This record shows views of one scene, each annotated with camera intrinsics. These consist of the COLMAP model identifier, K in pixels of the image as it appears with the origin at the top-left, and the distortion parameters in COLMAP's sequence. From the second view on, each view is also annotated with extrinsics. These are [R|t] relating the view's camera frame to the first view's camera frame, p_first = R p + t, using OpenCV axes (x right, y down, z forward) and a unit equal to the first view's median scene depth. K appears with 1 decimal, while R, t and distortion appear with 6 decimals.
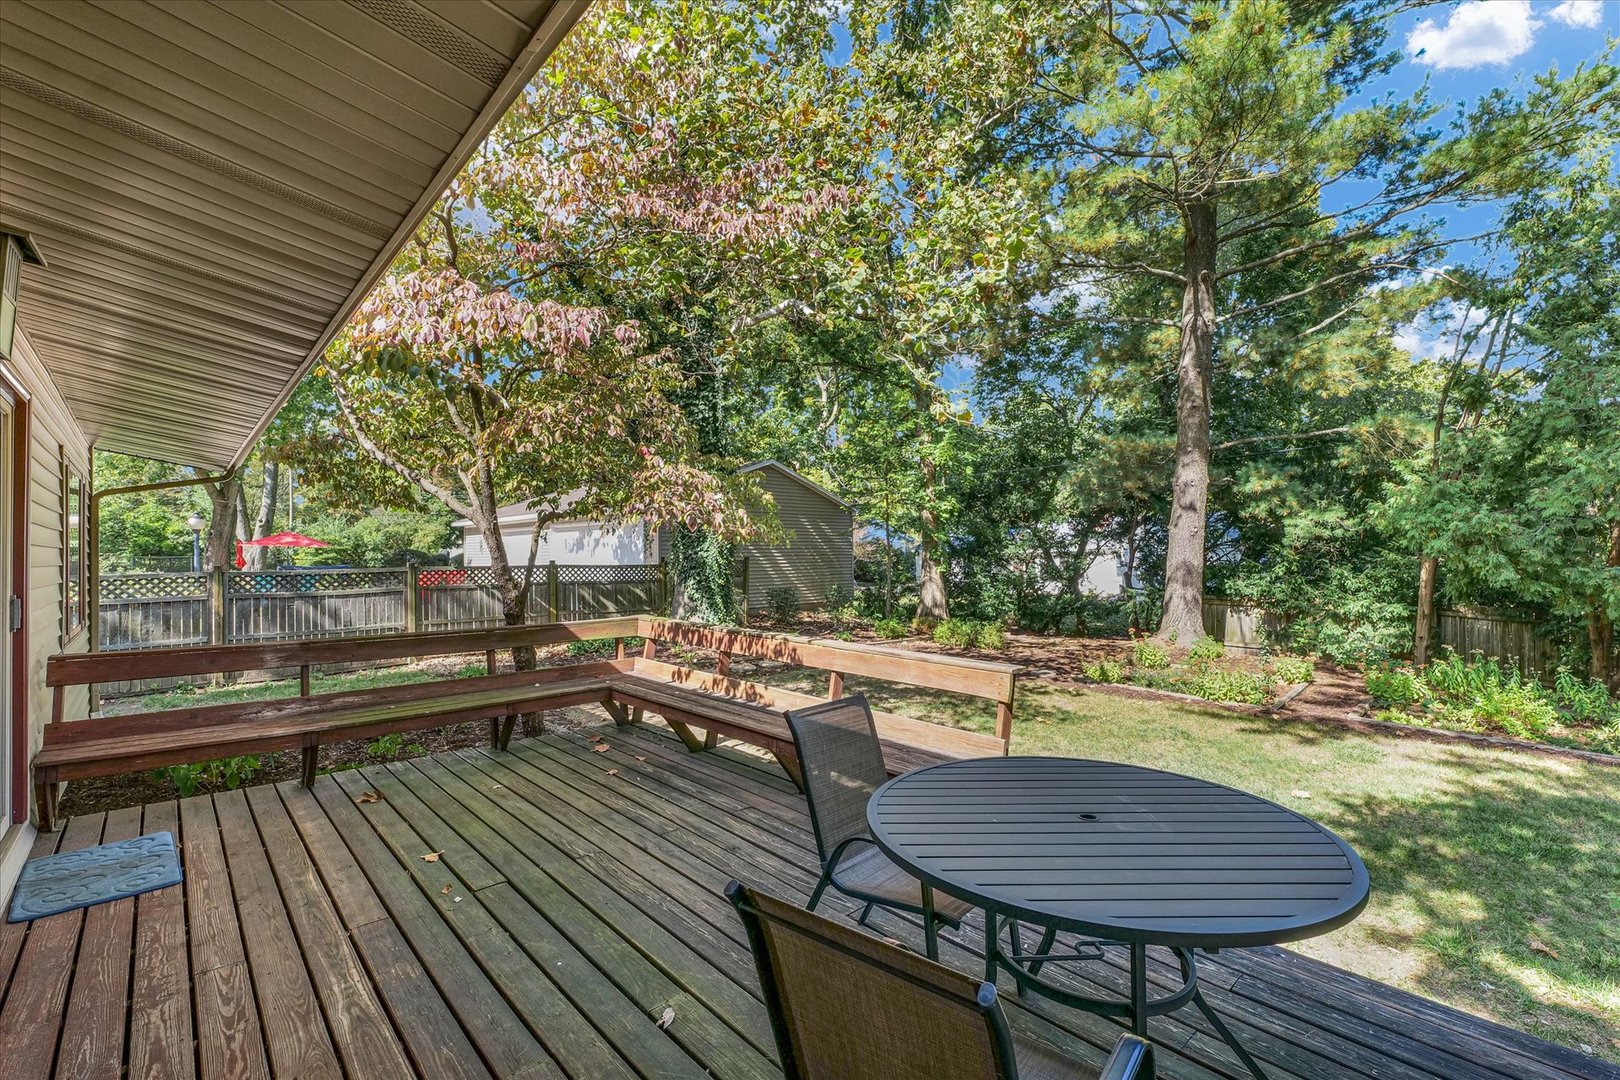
lens RADIAL K [[720.2, 0, 808.7], [0, 720.2, 529.5], [0, 0, 1]] dist [0.013565, -0.000503]
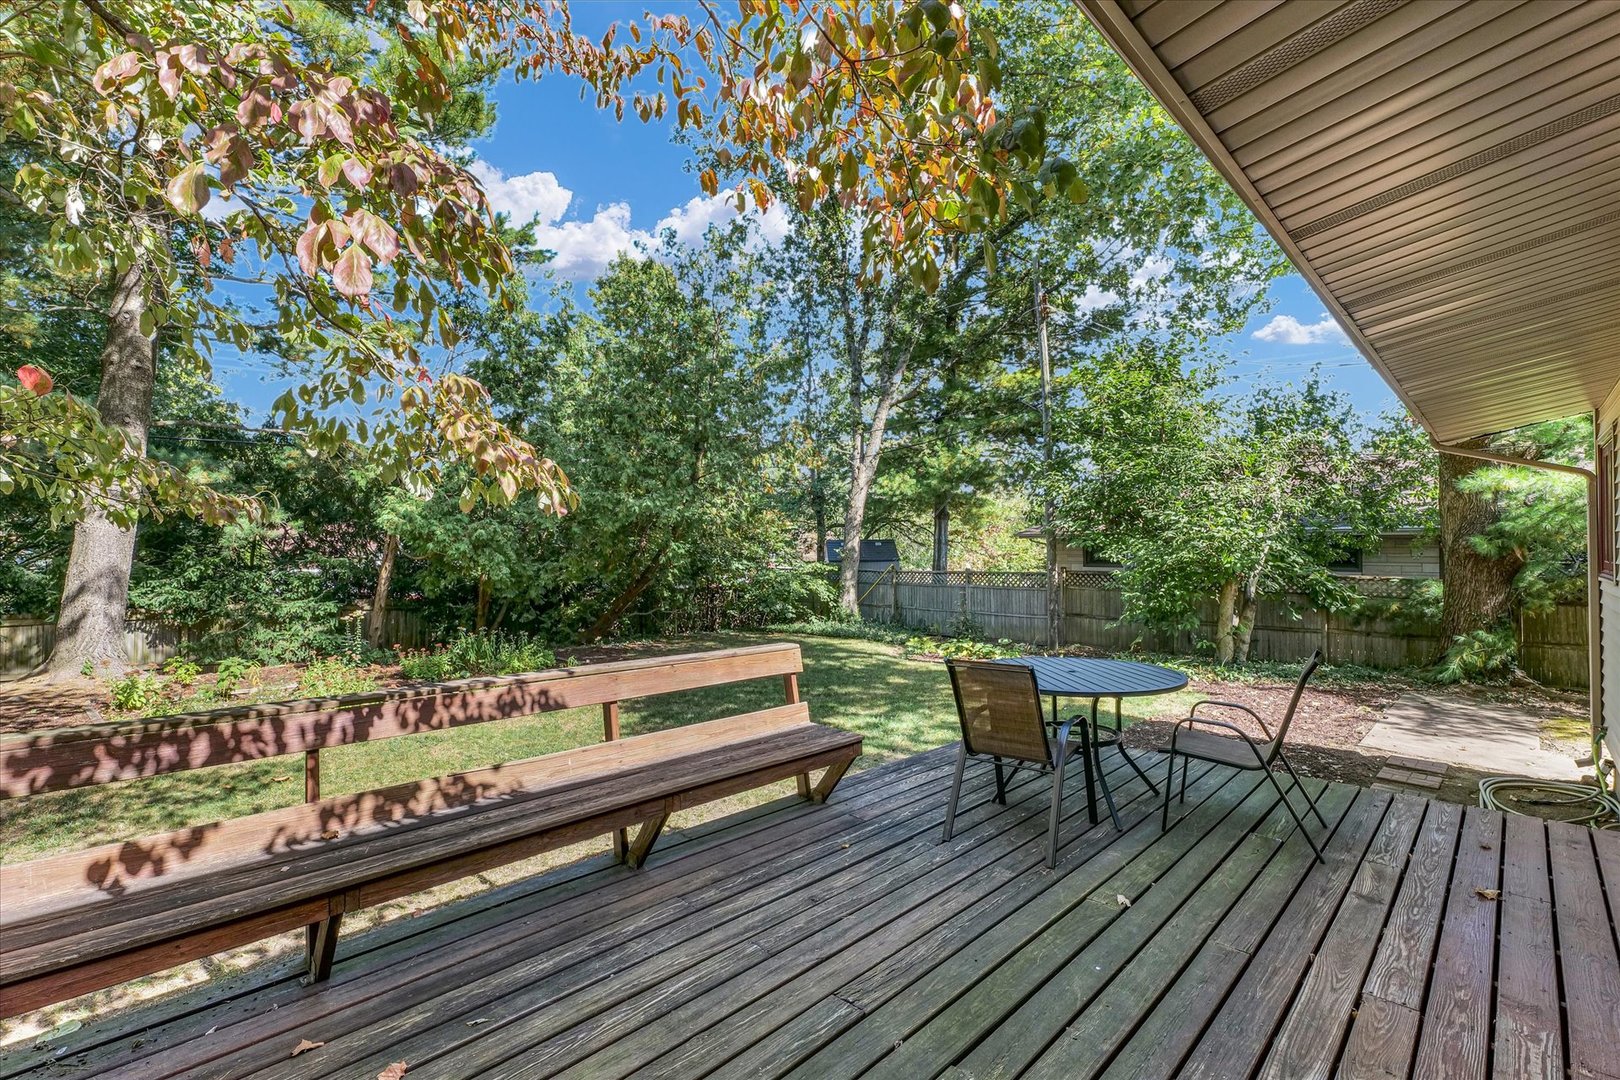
lens RADIAL K [[732.7, 0, 801.0], [0, 732.7, 543.0], [0, 0, 1]] dist [0.004988, -0.000977]
pose [[-0.062168, 0.017718, 0.997908, -0.785074], [-0.027913, 0.999420, -0.019484, 0.039520], [-0.997675, -0.029066, -0.061637, 0.886729]]
